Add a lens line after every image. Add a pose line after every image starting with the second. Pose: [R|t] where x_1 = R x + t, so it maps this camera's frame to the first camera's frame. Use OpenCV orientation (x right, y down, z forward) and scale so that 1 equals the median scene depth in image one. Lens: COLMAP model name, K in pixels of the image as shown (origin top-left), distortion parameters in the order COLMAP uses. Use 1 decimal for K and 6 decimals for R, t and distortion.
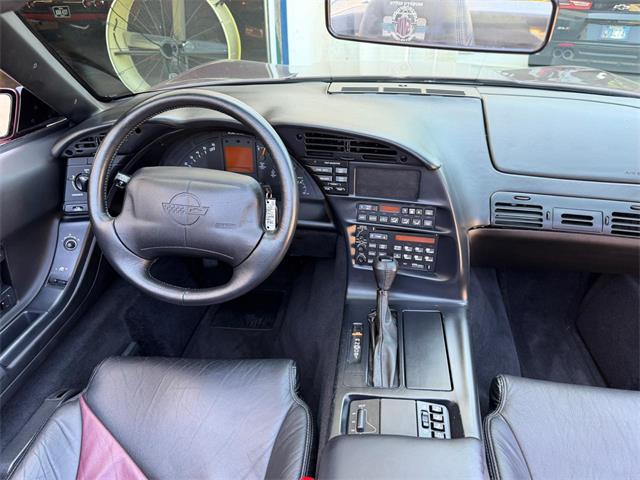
lens RADIAL K [[448.6, 0, 320.0], [0, 448.6, 240.0], [0, 0, 1]] dist [0.103129, -0.128010]
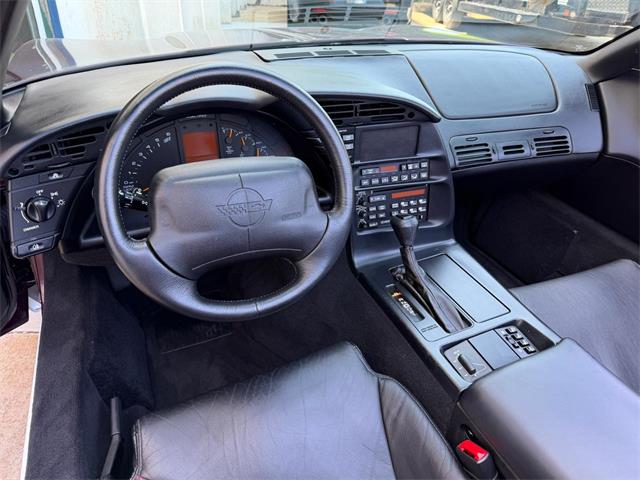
lens RADIAL K [[448.6, 0, 320.0], [0, 448.6, 240.0], [0, 0, 1]] dist [0.103129, -0.128010]
pose [[0.869554, -0.248207, 0.426930, -0.454805], [0.226753, 0.968668, 0.101319, -0.051477], [-0.438701, 0.008705, 0.898591, 0.153866]]
